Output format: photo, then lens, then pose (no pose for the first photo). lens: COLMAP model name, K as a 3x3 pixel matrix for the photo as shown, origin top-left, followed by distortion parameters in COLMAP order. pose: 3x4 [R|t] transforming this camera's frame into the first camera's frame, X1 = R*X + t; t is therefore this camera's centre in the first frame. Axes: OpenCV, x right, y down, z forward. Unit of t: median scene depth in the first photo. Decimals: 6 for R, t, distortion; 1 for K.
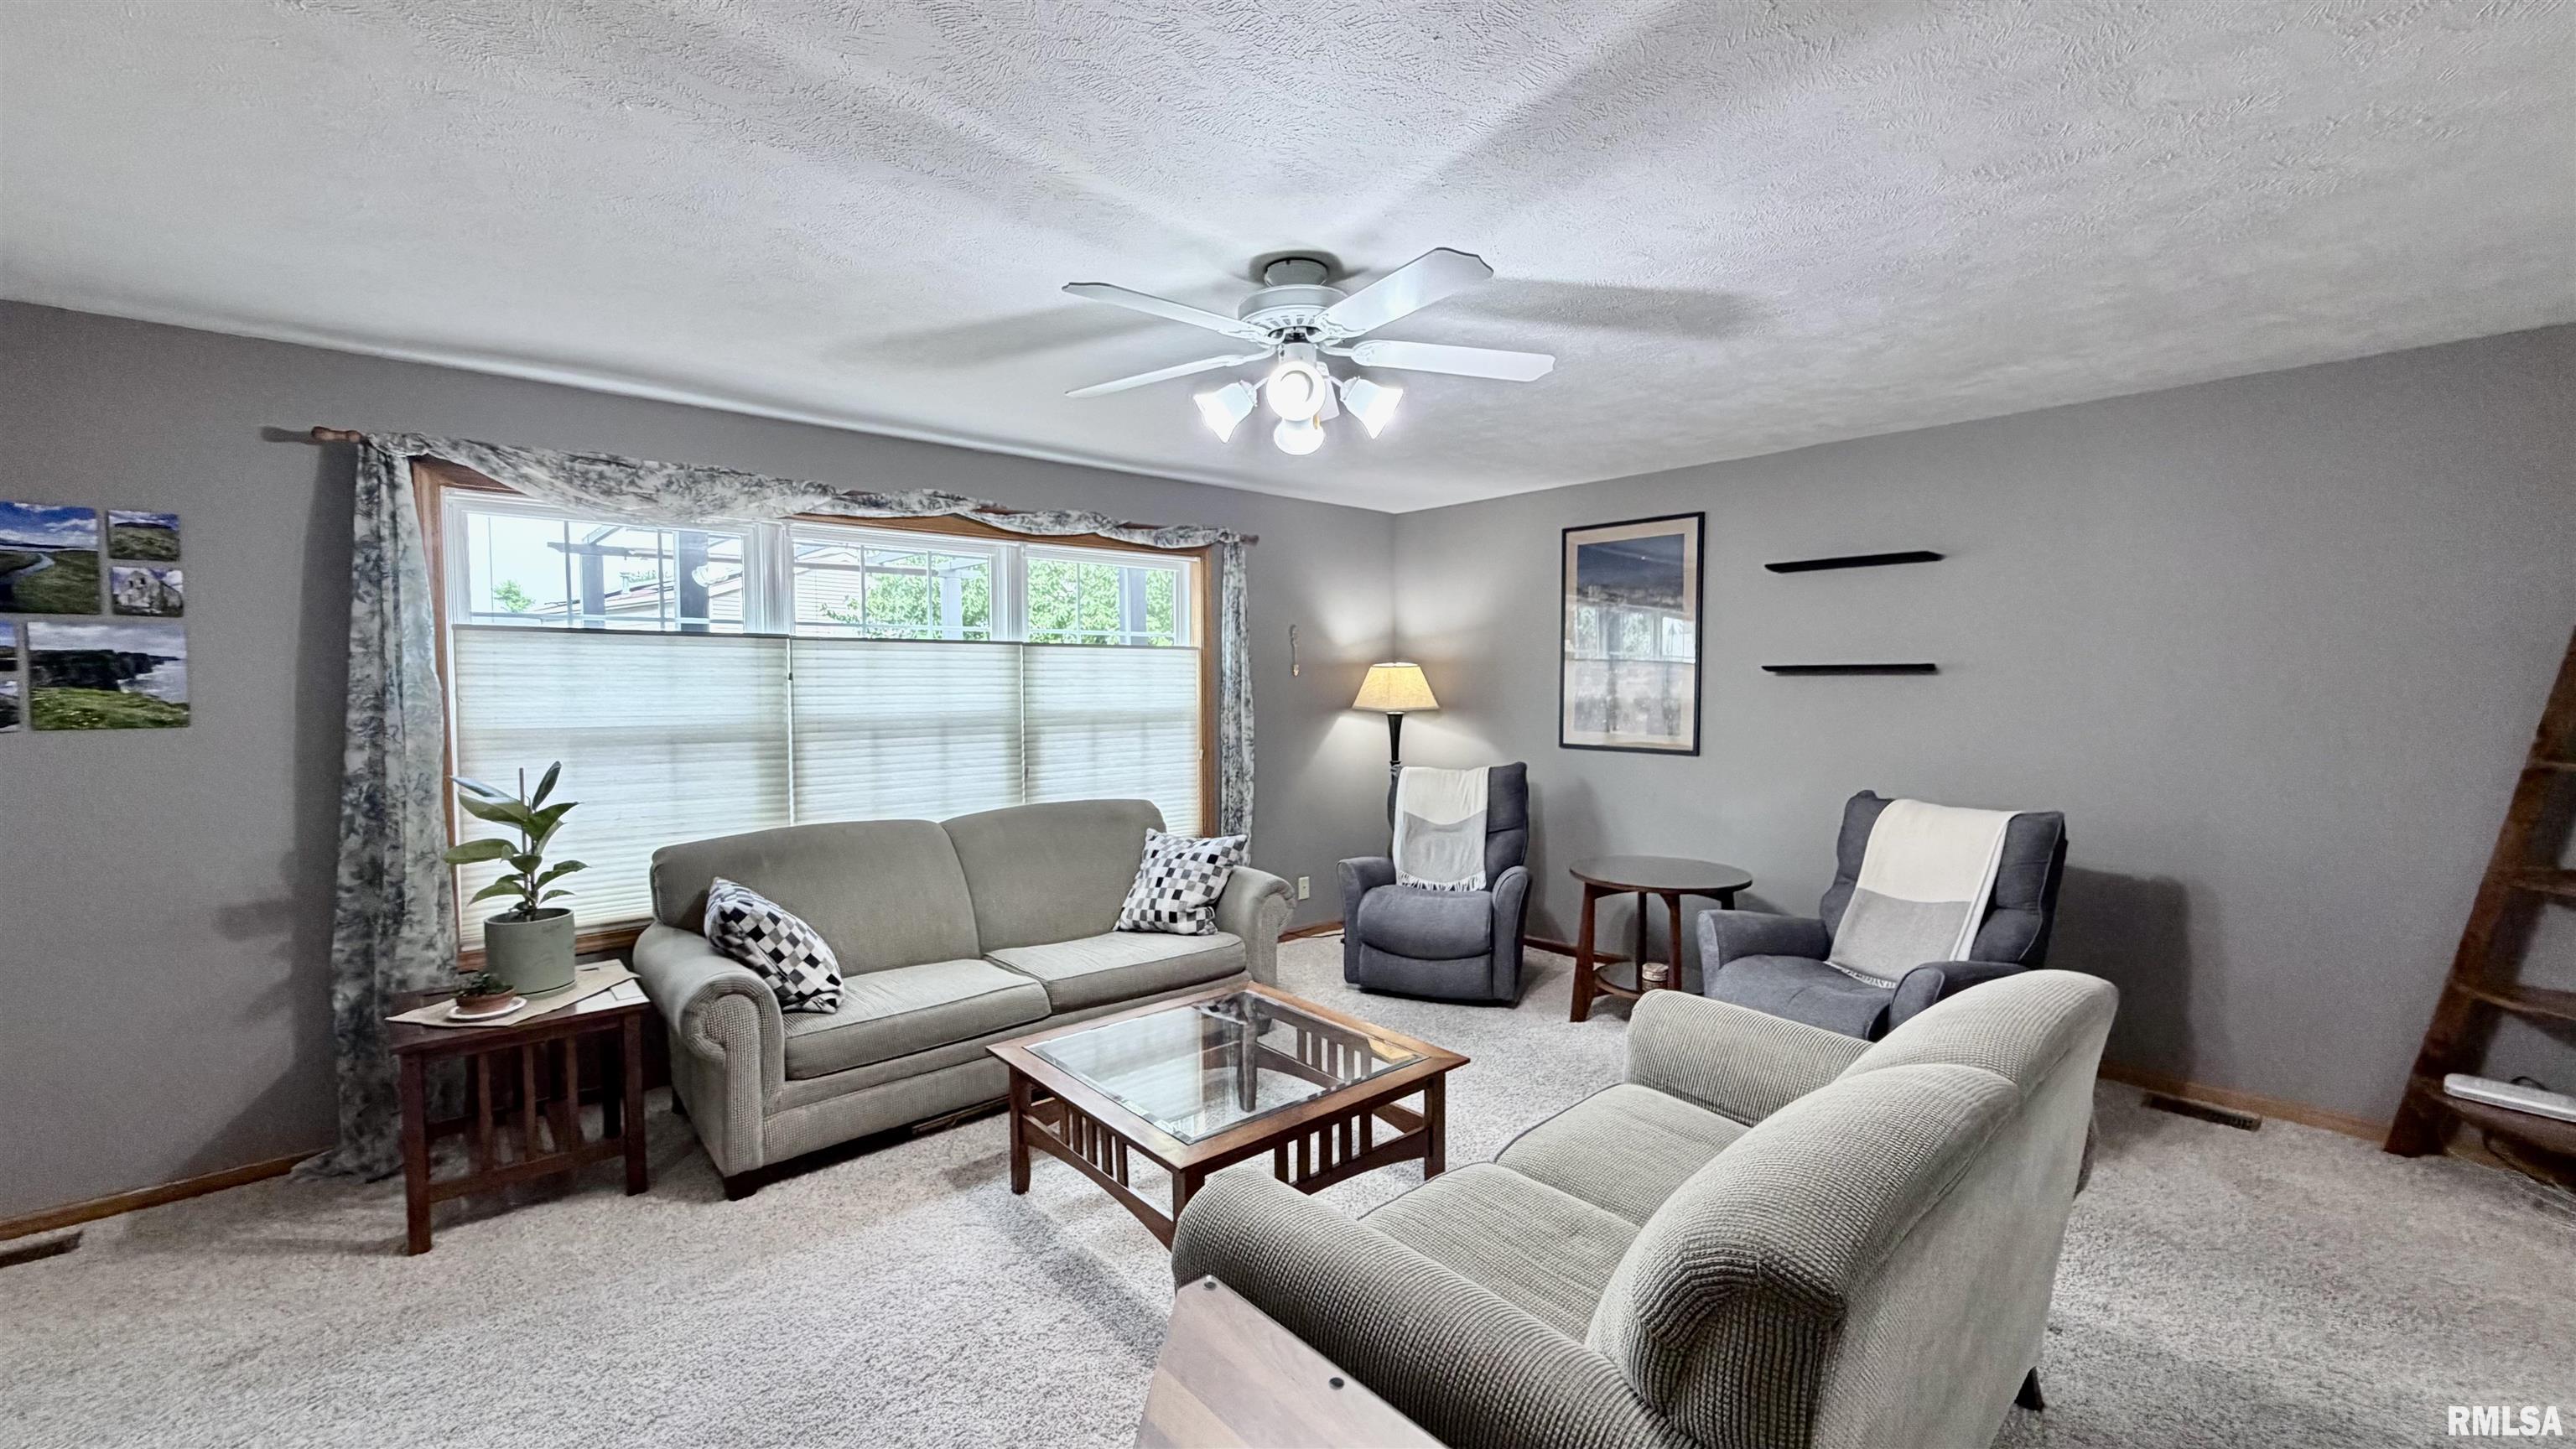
lens RADIAL K [[1027.6, 0, 1301.5], [0, 1027.6, 718.4], [0, 0, 1]] dist [0.003714, -0.000301]
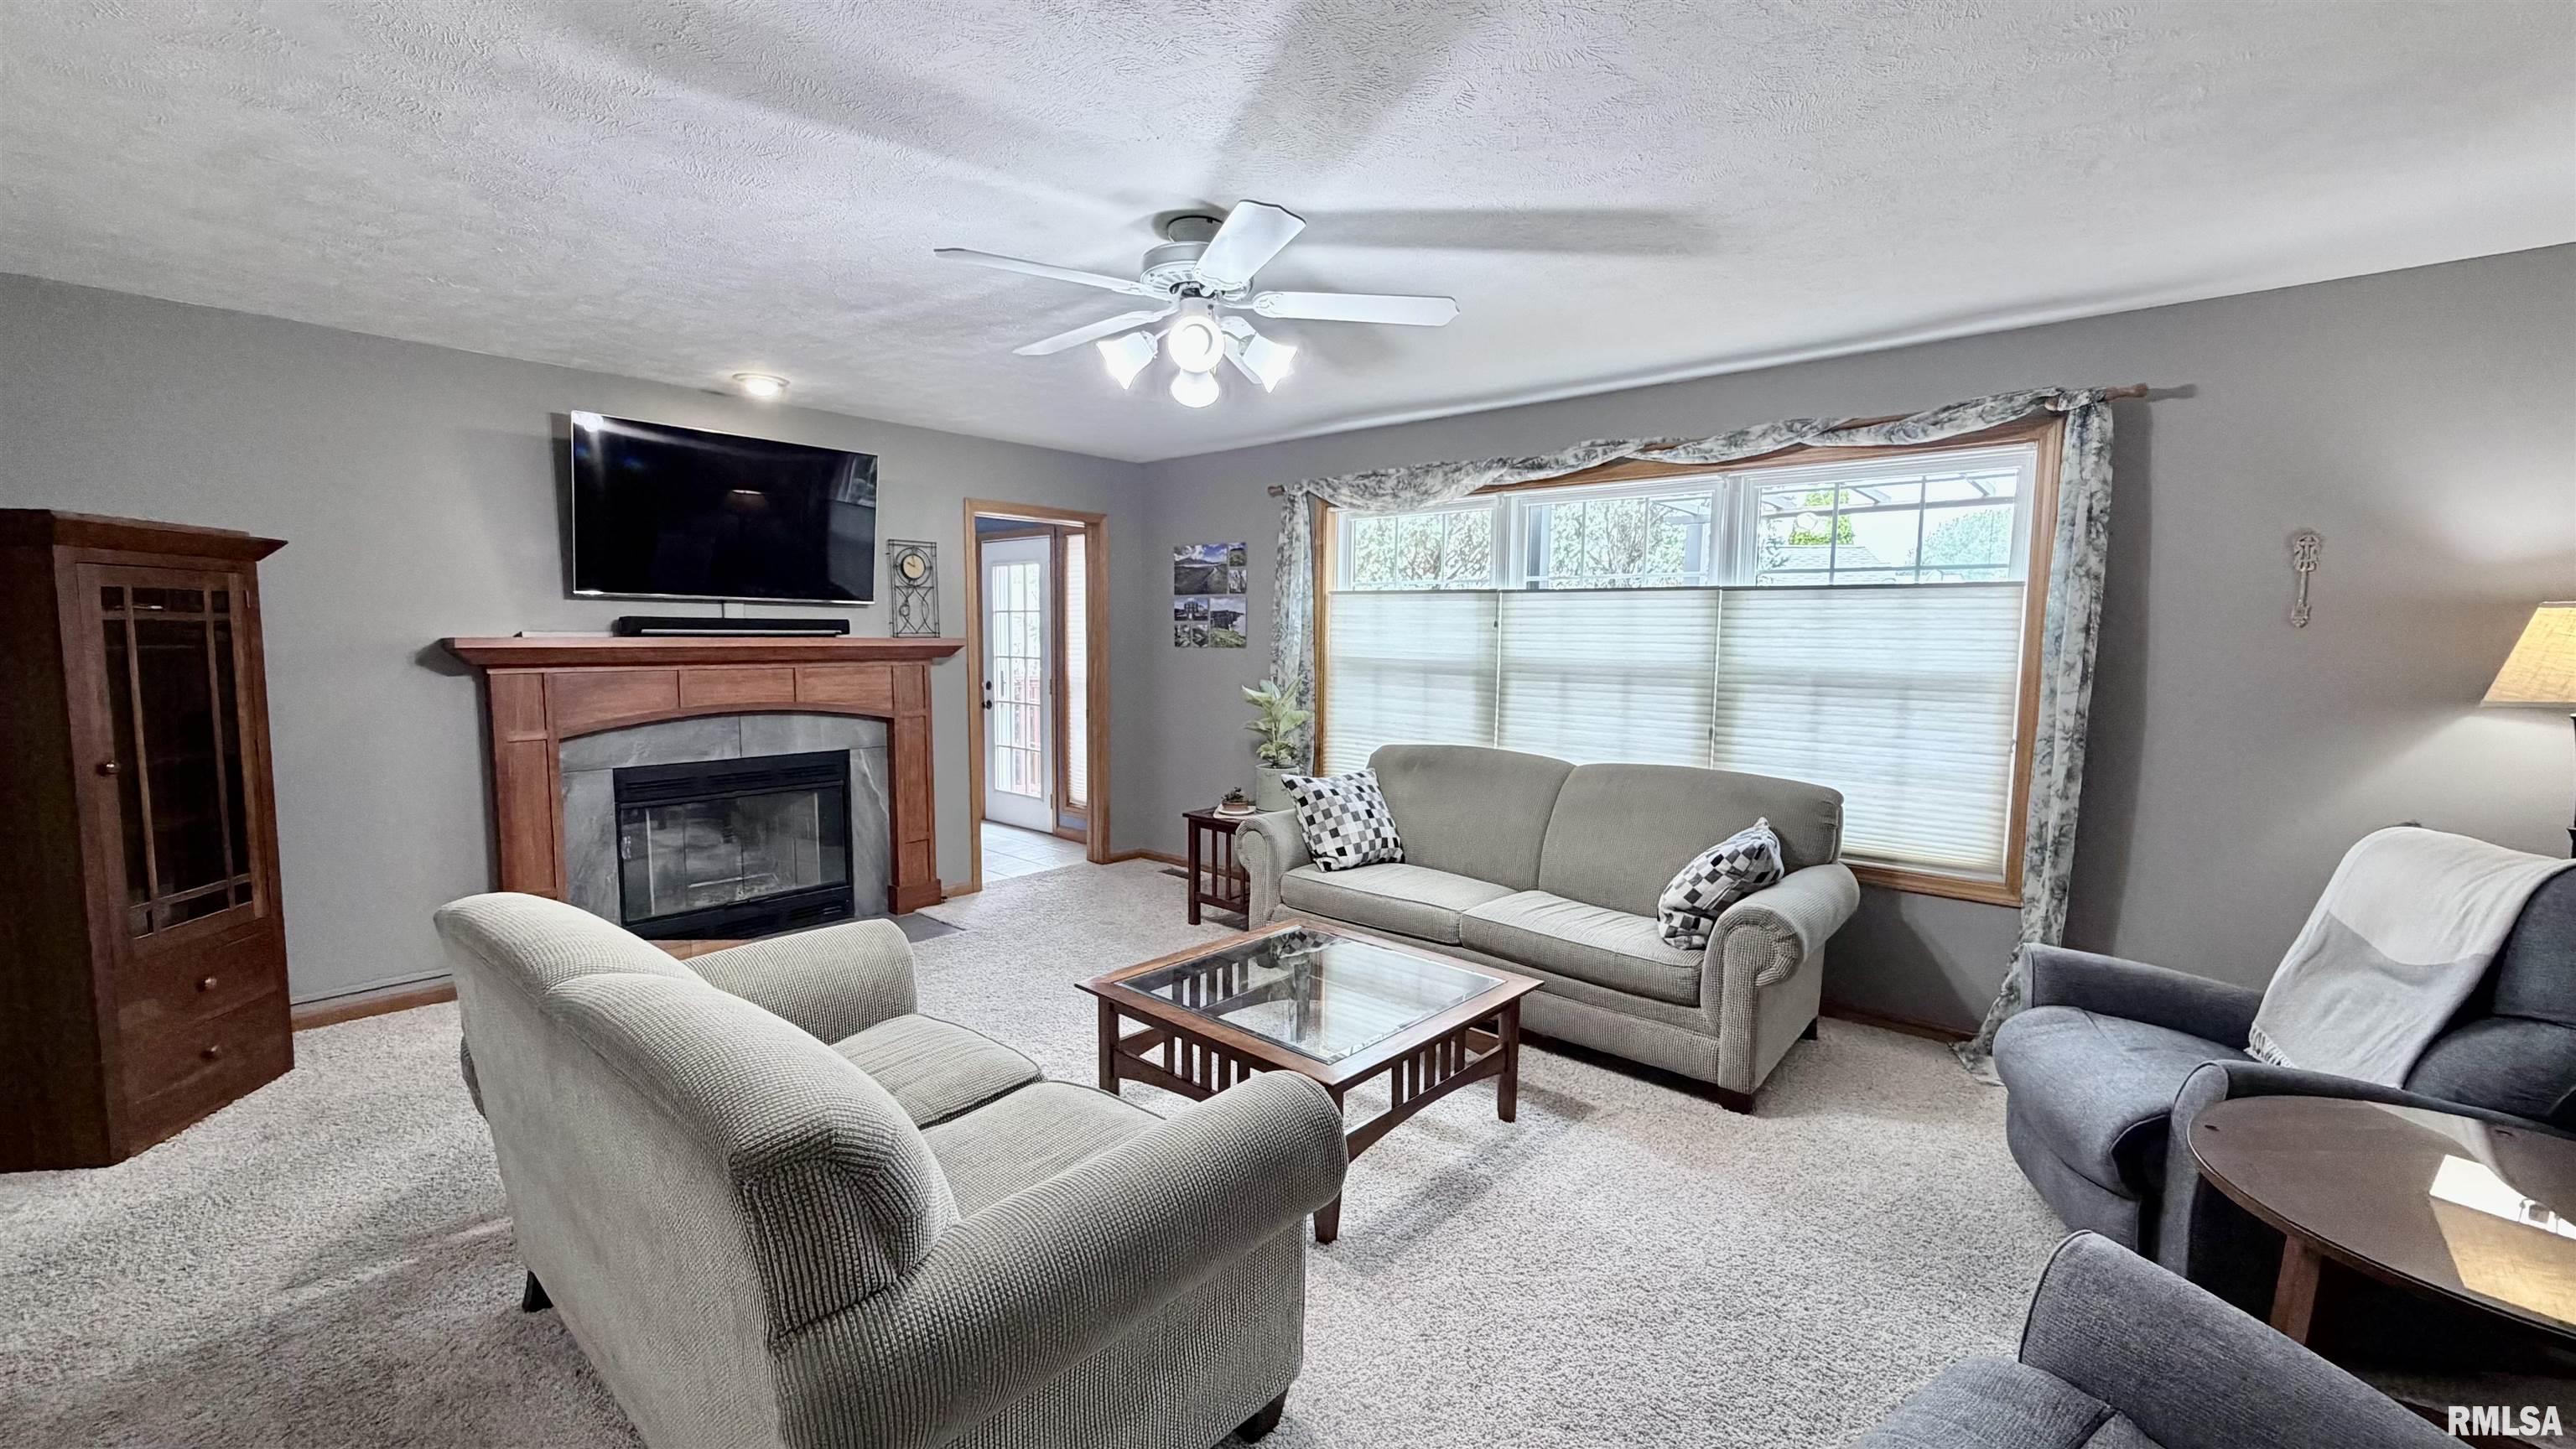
lens RADIAL K [[1027.6, 0, 1268.5], [0, 1027.6, 724.5], [0, 0, 1]] dist [0.003714, -0.000301]
pose [[0.106900, 0.095432, -0.989679, 0.653813], [-0.048831, 0.994686, 0.090640, -0.019371], [0.993070, 0.038638, 0.110992, 0.587719]]
